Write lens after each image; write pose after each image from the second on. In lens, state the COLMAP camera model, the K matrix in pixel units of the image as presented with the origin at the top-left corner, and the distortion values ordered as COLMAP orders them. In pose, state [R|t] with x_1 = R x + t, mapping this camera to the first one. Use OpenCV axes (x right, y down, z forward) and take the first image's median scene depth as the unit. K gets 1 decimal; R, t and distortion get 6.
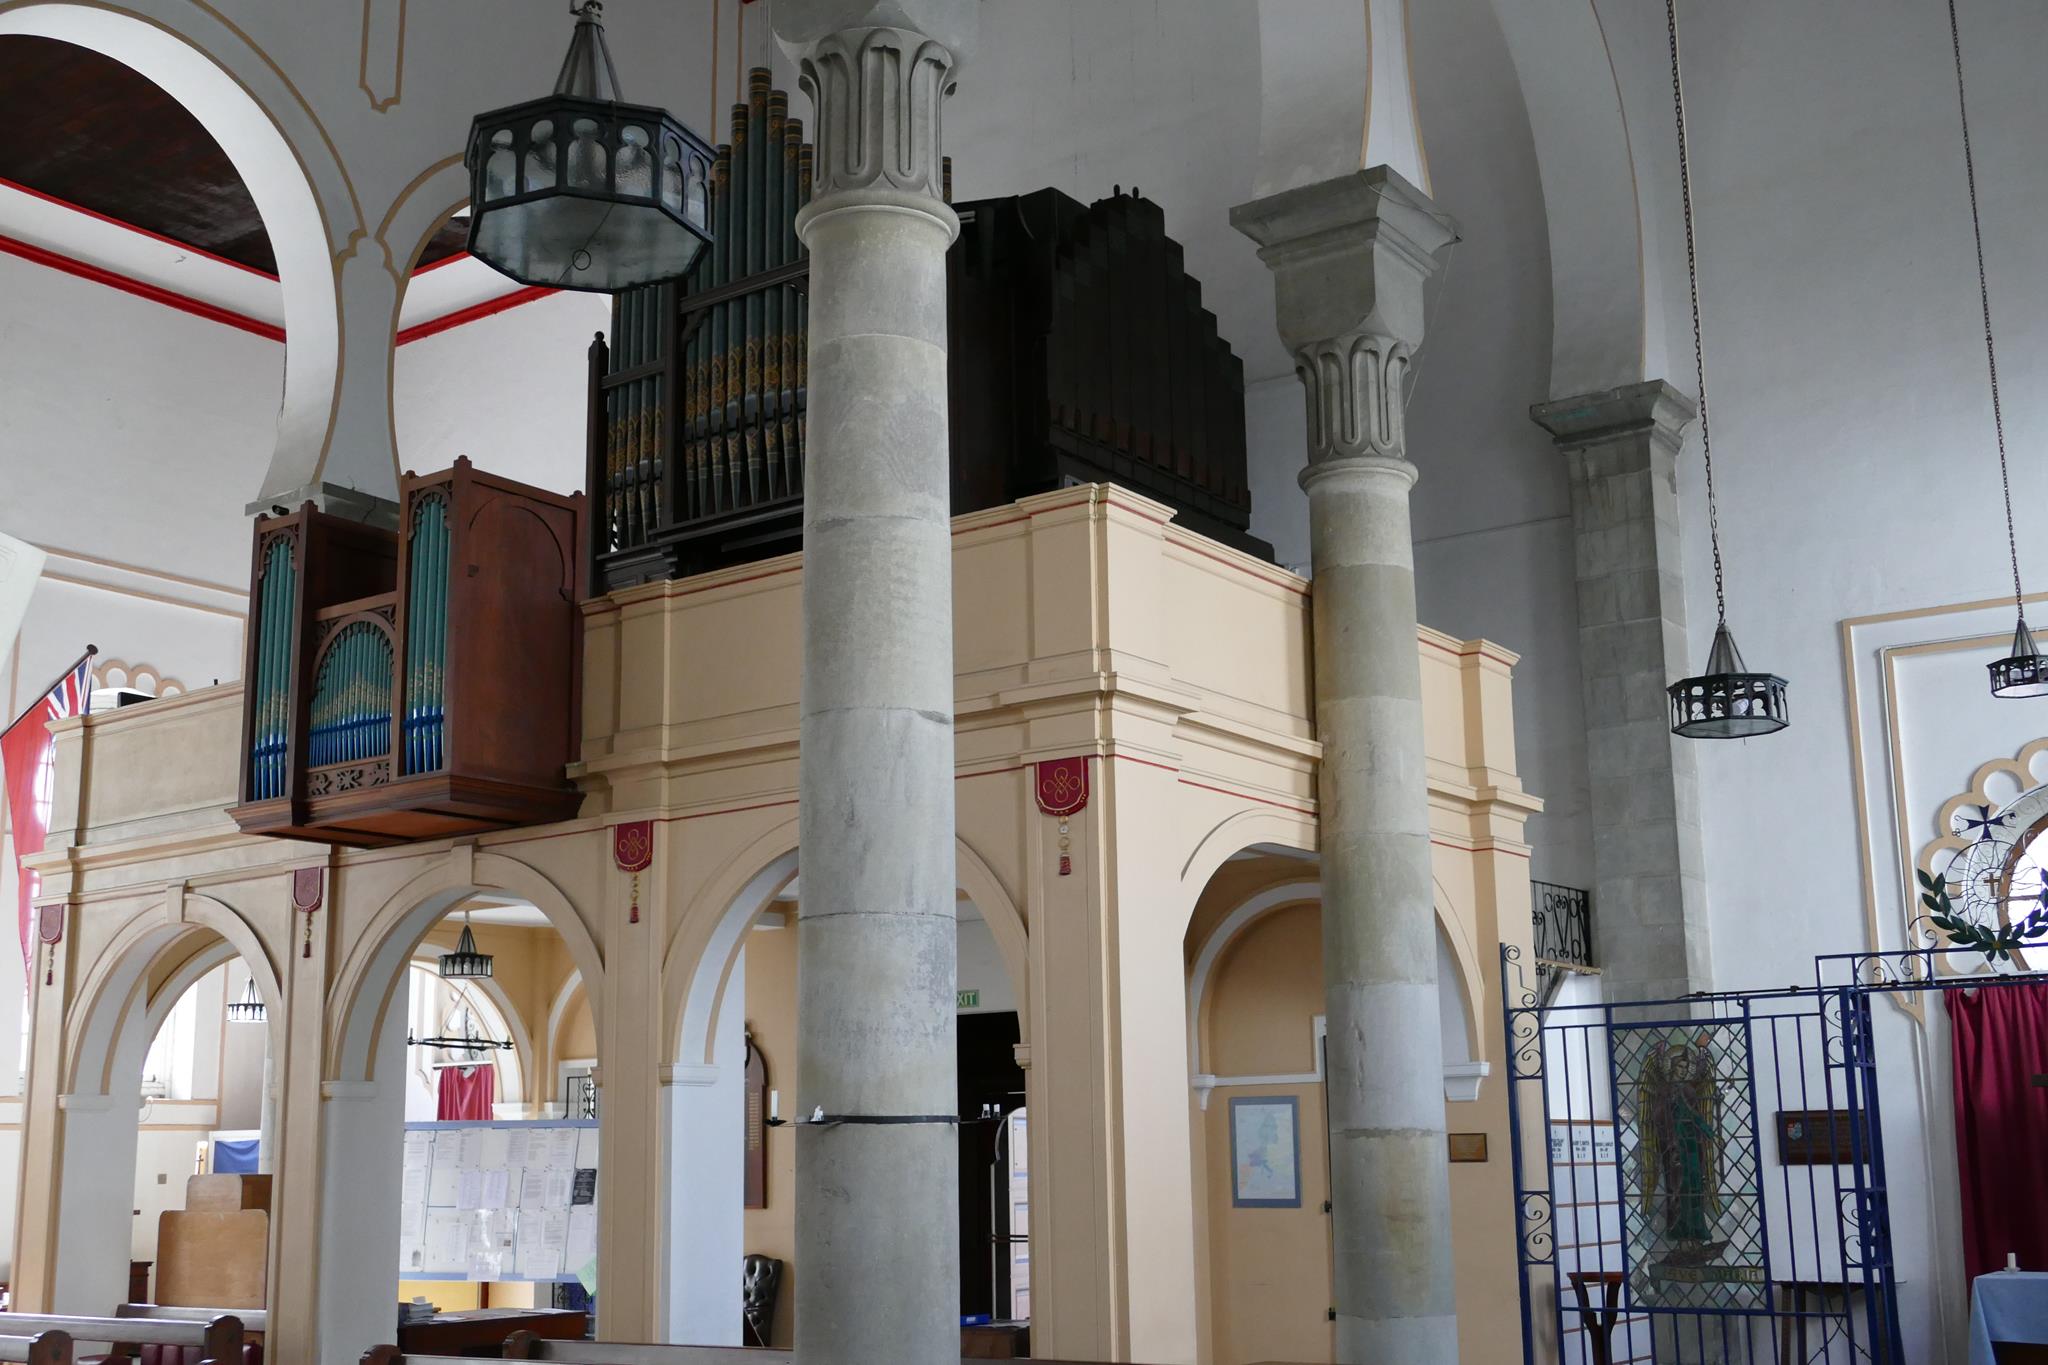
lens RADIAL K [[2229.4, 0, 1024.0], [0, 2229.4, 689.2], [0, 0, 1]] dist [-0.027571, 0.000000]
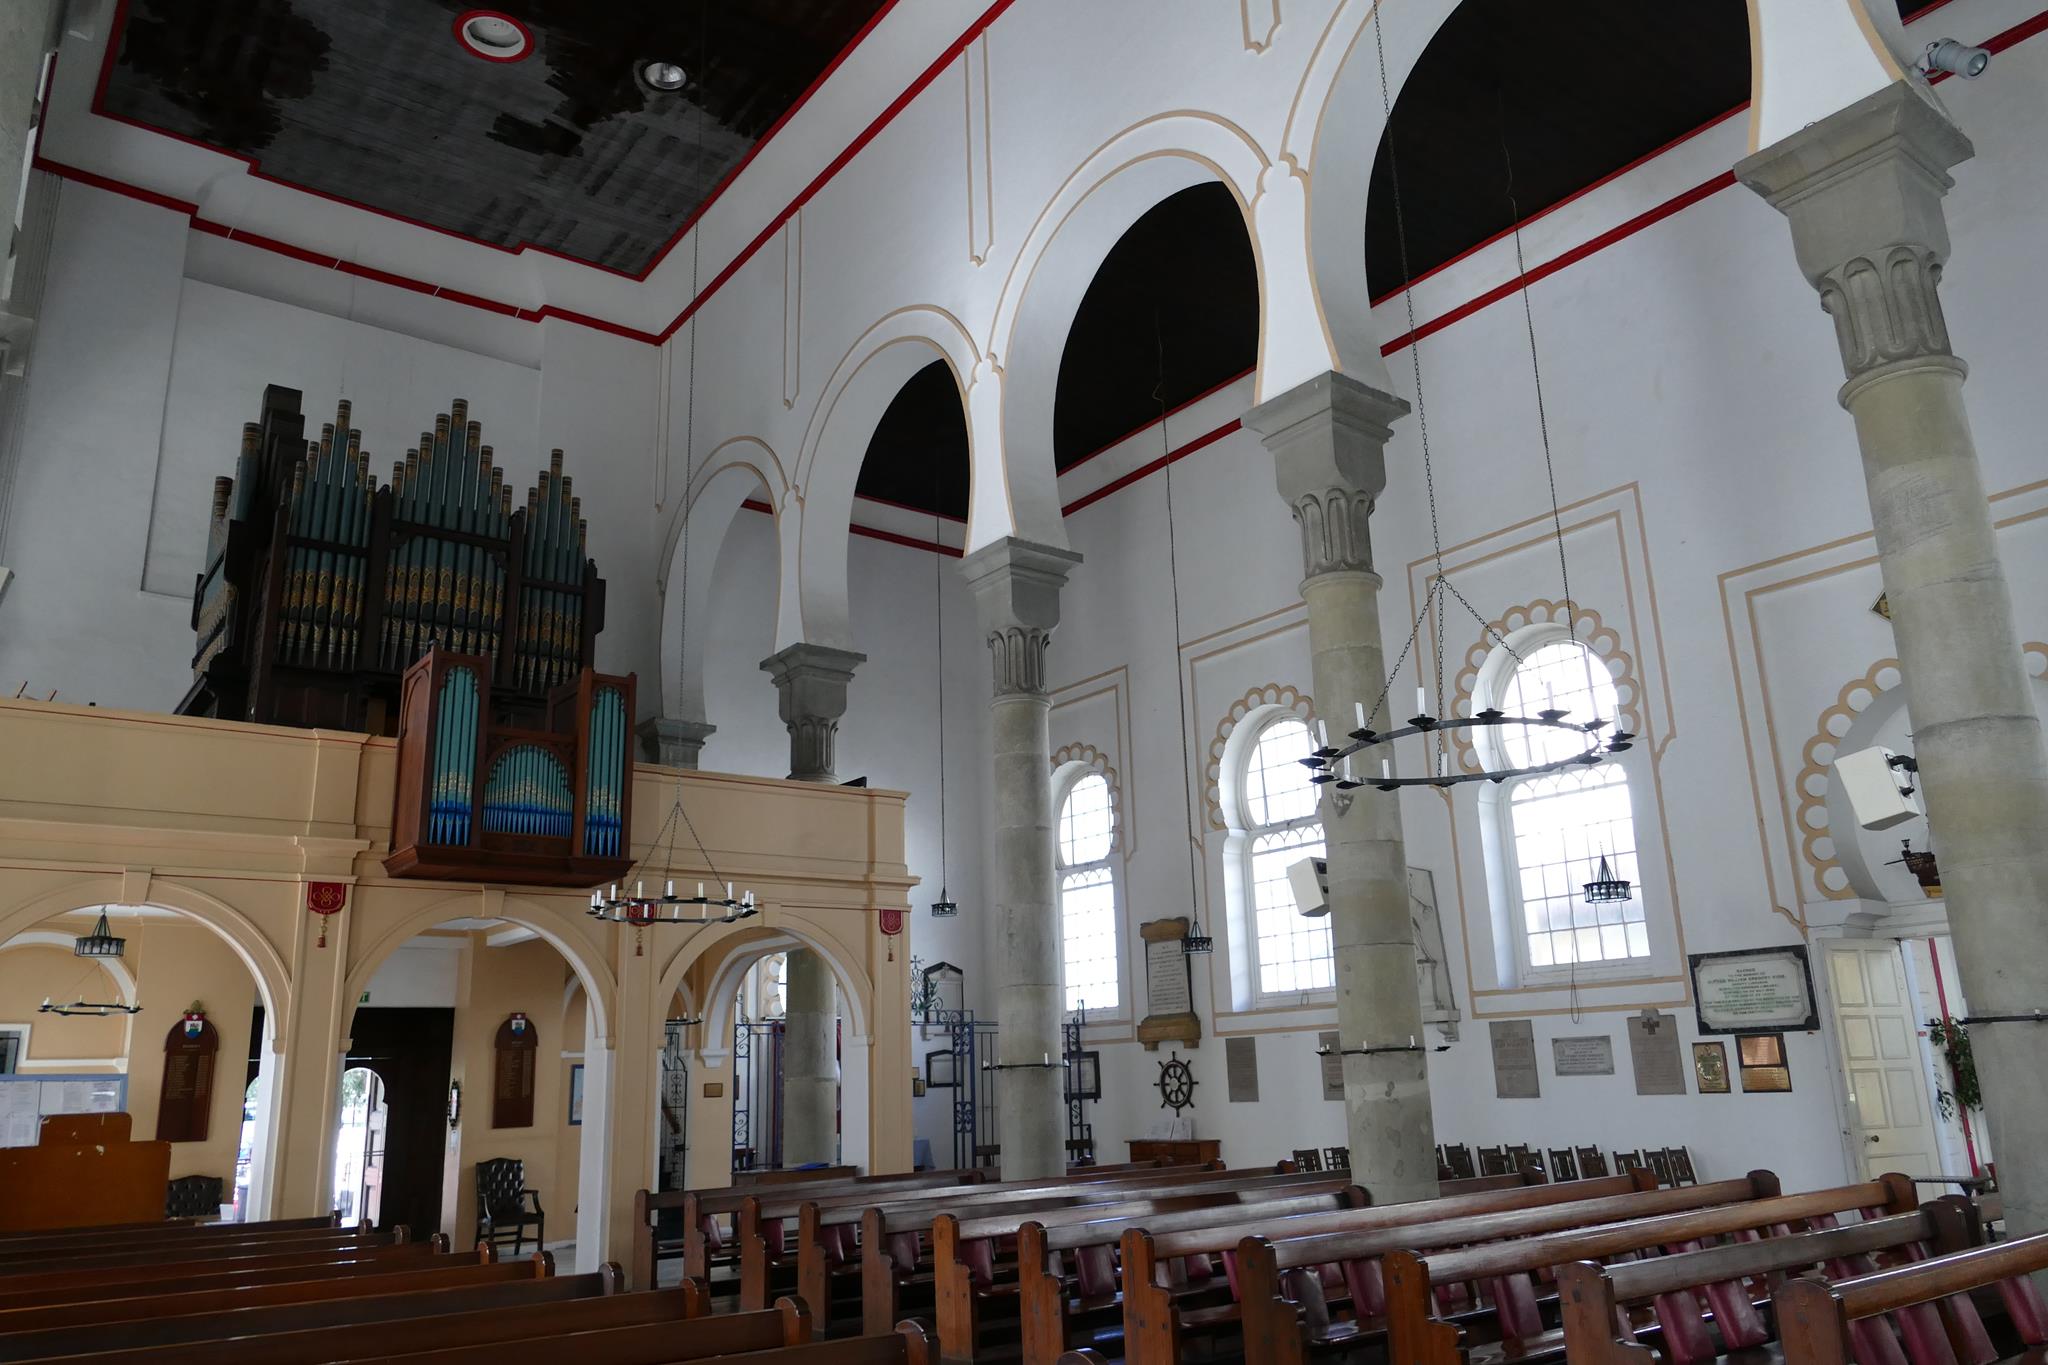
lens RADIAL K [[1457.8, 0, 1023.6], [0, 1457.8, 676.8], [0, 0, 1]] dist [-0.010068, 0.002654]
pose [[0.301140, 0.262703, 0.916680, -1.147803], [-0.170816, 0.960616, -0.219179, 0.088680], [-0.938156, -0.090580, 0.334153, 0.323925]]
